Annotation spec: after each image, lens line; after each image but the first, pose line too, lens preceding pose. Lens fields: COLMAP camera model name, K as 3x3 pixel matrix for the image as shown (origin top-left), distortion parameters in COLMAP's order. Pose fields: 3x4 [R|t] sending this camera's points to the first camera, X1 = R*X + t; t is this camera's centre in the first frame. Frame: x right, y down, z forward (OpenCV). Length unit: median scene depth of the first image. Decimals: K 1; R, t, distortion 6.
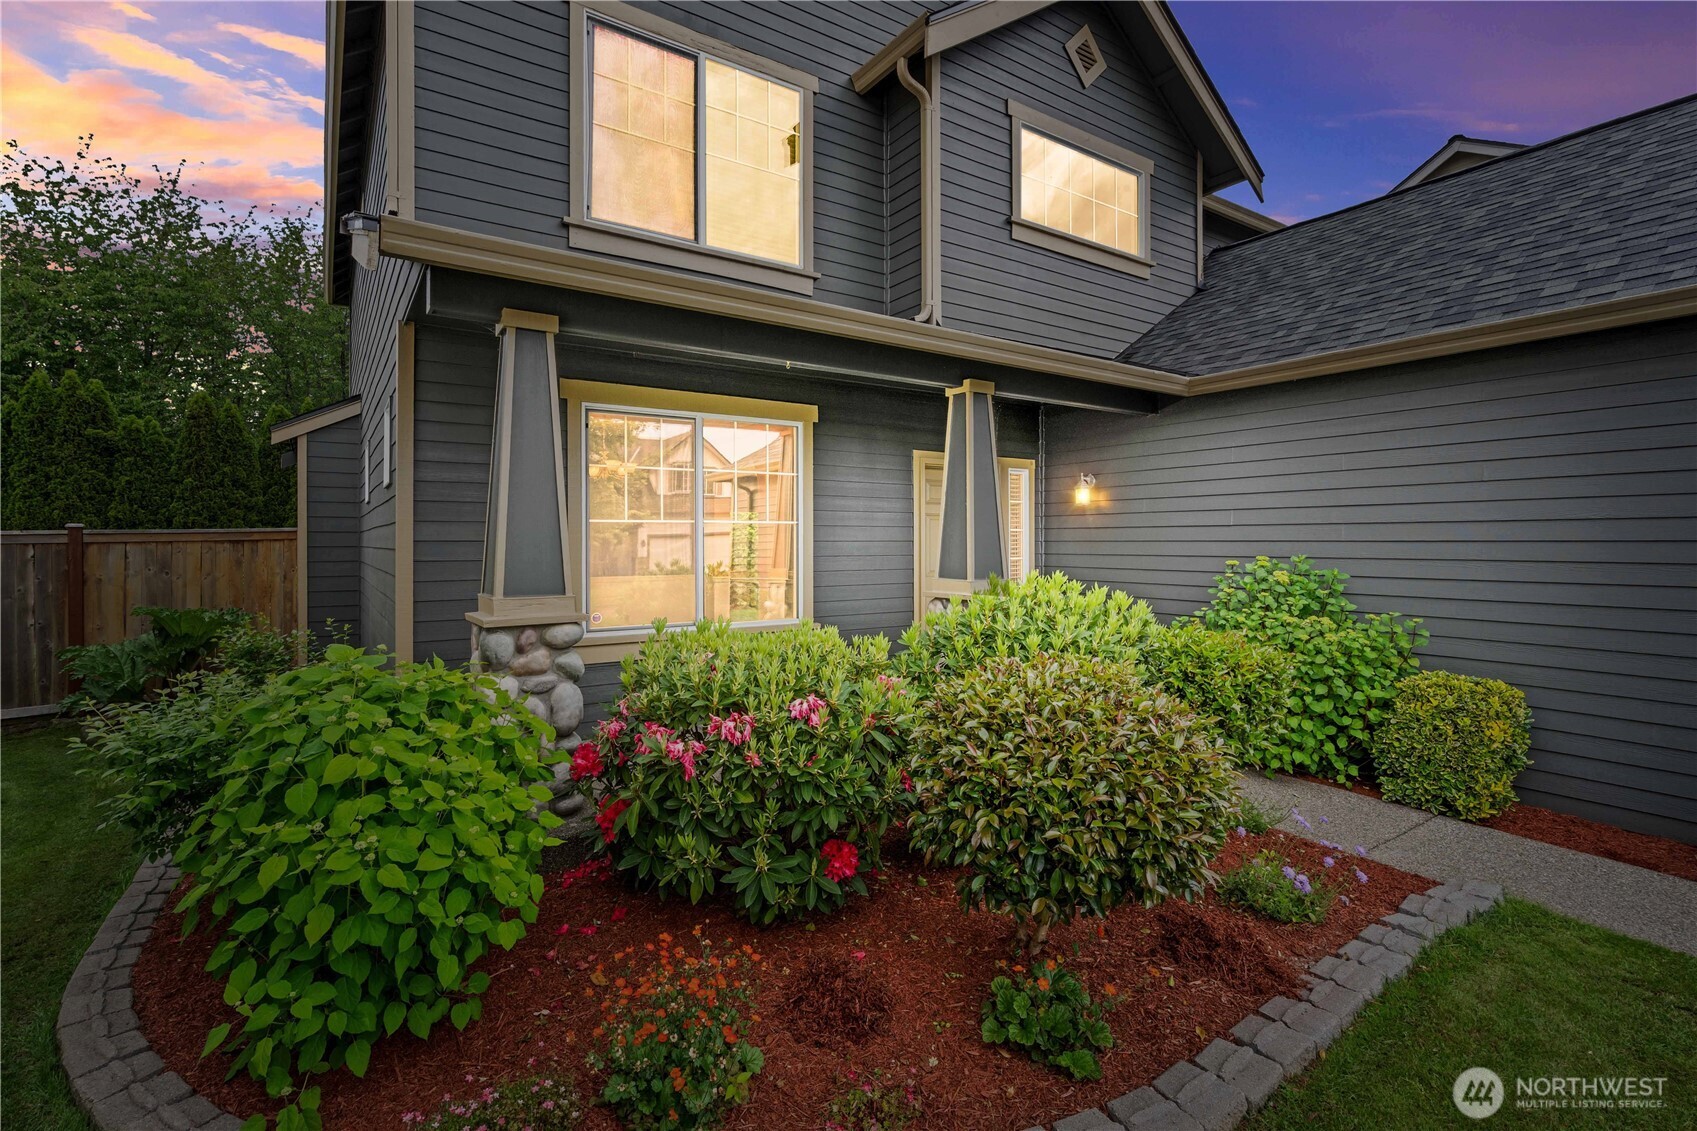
lens RADIAL K [[760.8, 0, 799.3], [0, 760.8, 536.6], [0, 0, 1]] dist [-0.002605, 0.000898]
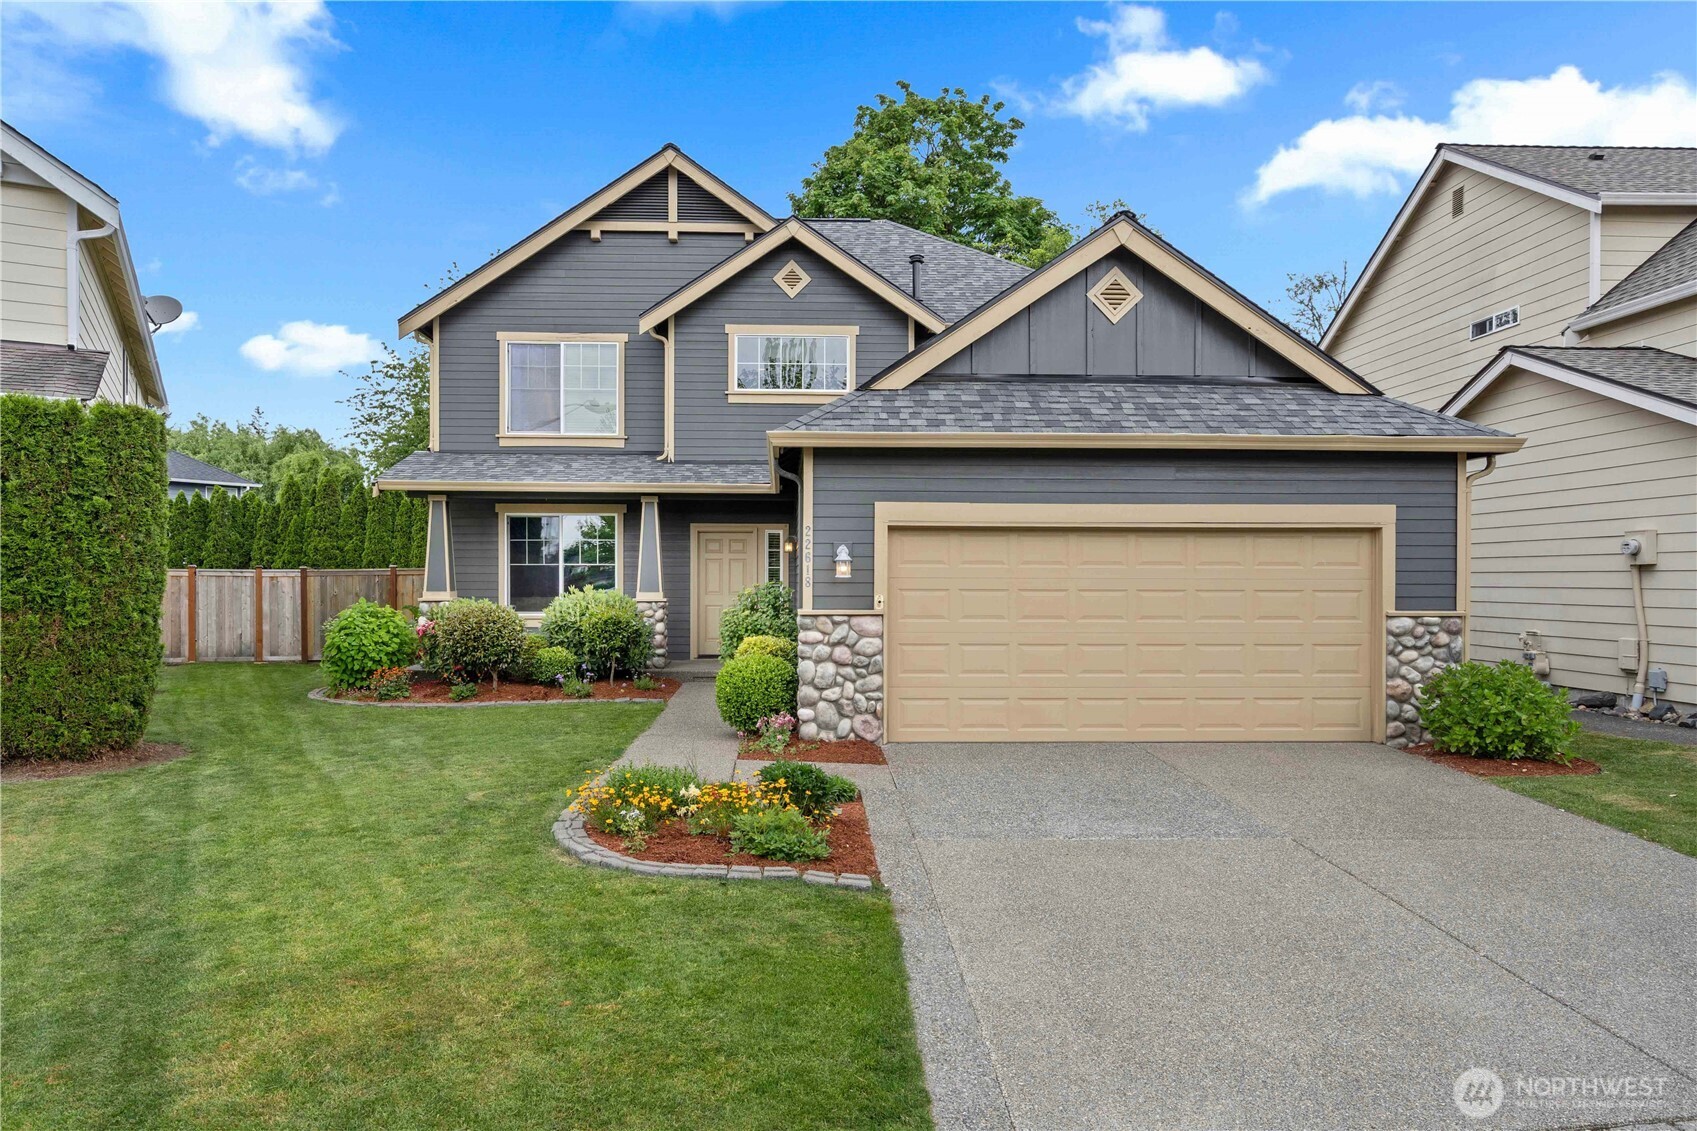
lens RADIAL K [[1064.1, 0, 833.2], [0, 1064.1, 582.0], [0, 0, 1]] dist [0.003083, -0.001934]
pose [[0.868273, 0.004245, -0.496069, 1.694781], [0.000621, 0.999953, 0.009644, 0.001271], [0.496087, -0.008682, 0.868229, -1.017840]]
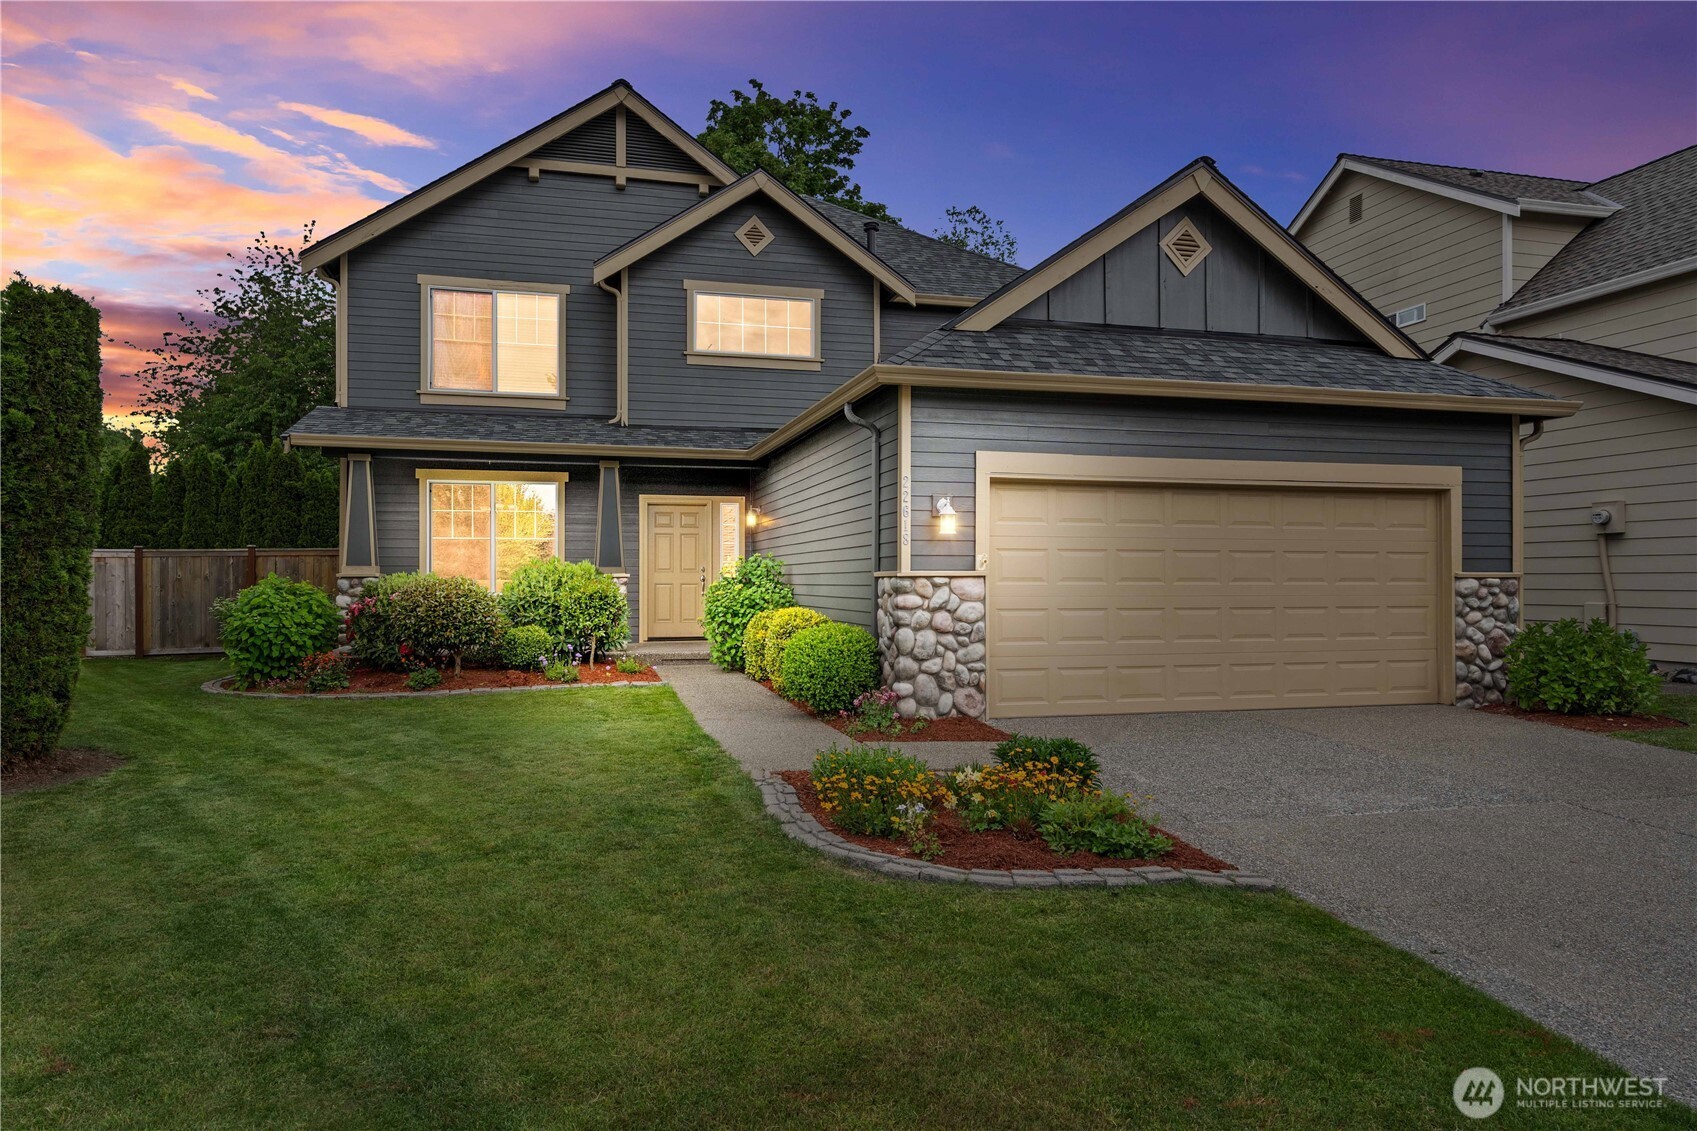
lens RADIAL K [[1006.4, 0, 820.6], [0, 1006.4, 570.8], [0, 0, 1]] dist [0.001945, 0.001157]
pose [[0.950767, -0.002044, -0.309900, 1.205226], [0.001621, 0.999997, -0.001624, 0.056867], [0.309903, 0.001042, 0.950768, -0.959009]]
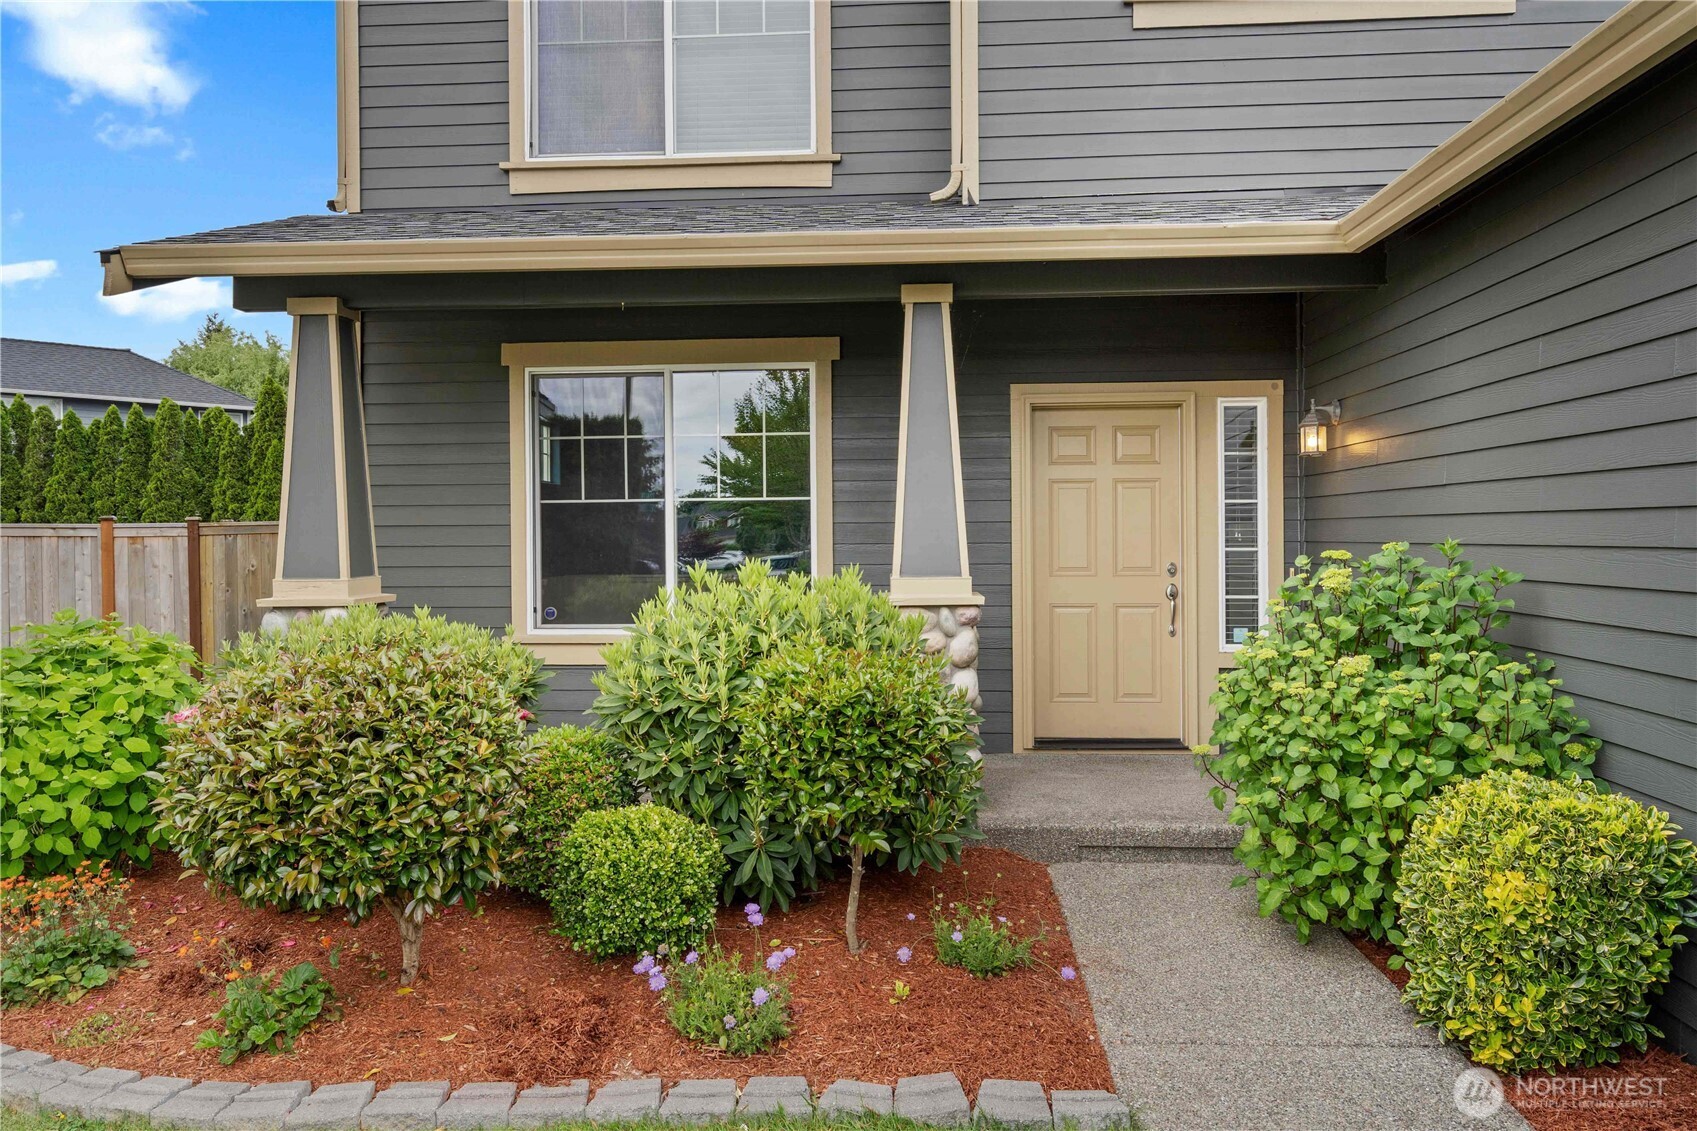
lens RADIAL K [[1189.3, 0, 855.3], [0, 1189.3, 535.8], [0, 0, 1]] dist [0.010664, 0.001594]
pose [[0.808982, -0.003085, -0.587826, 0.652622], [0.010927, 0.999892, 0.009789, 0.007276], [0.587732, -0.014342, 0.808928, 0.078279]]
